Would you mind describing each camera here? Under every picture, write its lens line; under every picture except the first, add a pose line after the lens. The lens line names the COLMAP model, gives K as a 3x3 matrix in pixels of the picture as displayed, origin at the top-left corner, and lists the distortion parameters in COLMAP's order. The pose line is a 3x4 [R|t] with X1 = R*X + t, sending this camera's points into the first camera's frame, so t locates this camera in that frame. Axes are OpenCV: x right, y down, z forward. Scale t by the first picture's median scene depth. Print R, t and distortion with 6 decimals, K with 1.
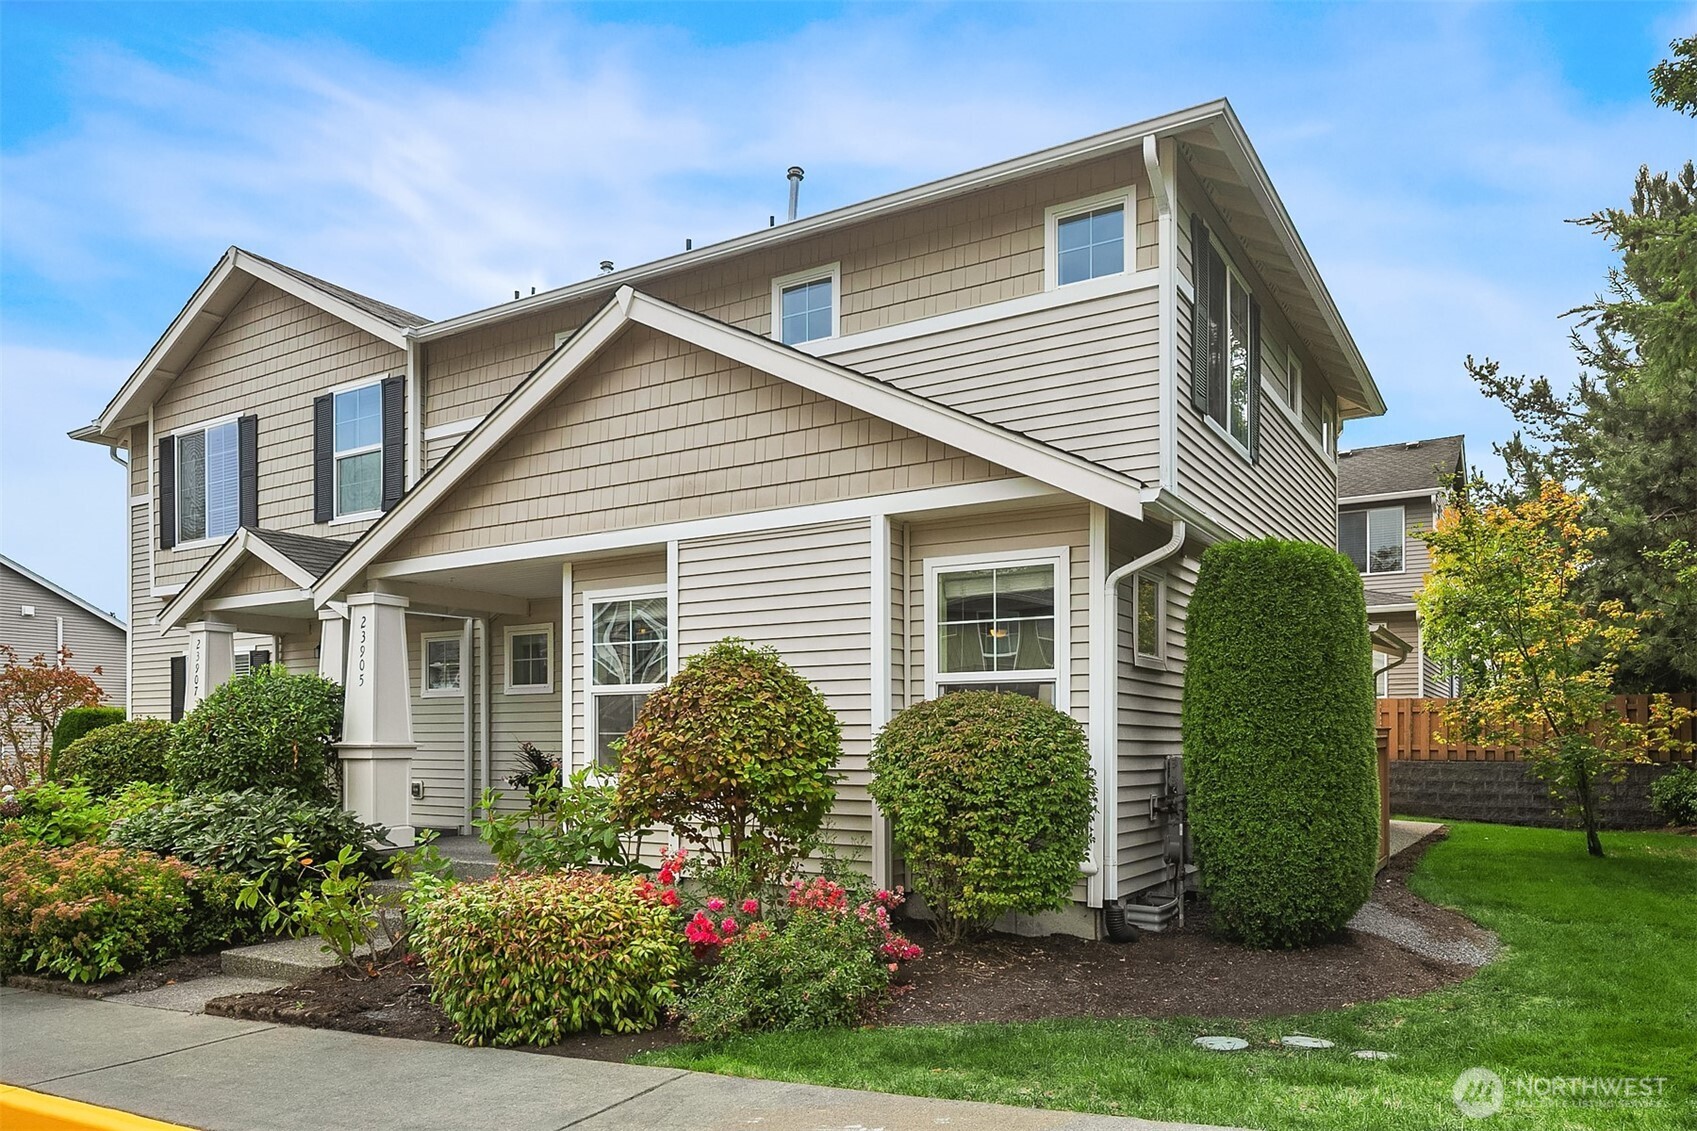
lens RADIAL K [[1066.4, 0, 848.5], [0, 1066.4, 565.5], [0, 0, 1]] dist [-0.022290, 0.001248]
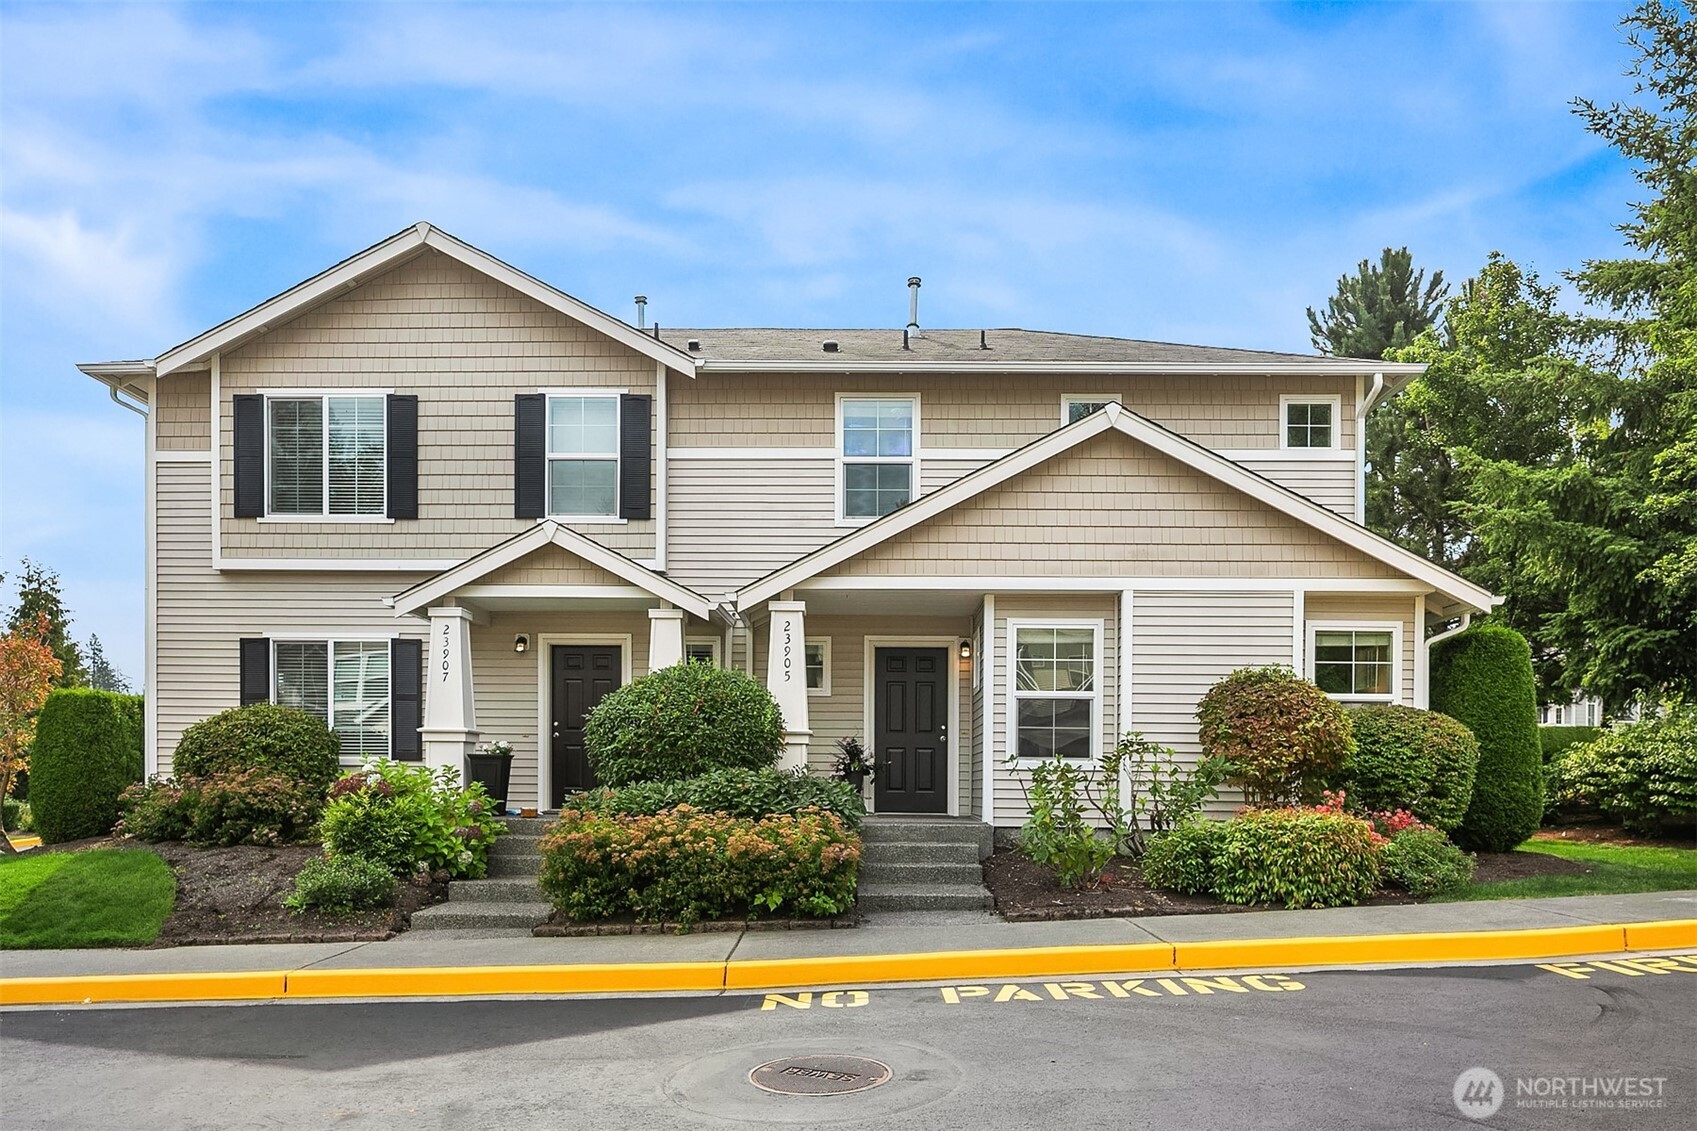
lens RADIAL K [[1066.4, 0, 848.5], [0, 1066.4, 565.5], [0, 0, 1]] dist [-0.022290, 0.001248]
pose [[0.884536, 0.110008, 0.453316, -0.945695], [-0.090814, 0.993811, -0.063970, 0.056964], [-0.457547, 0.015416, 0.889052, -0.061707]]
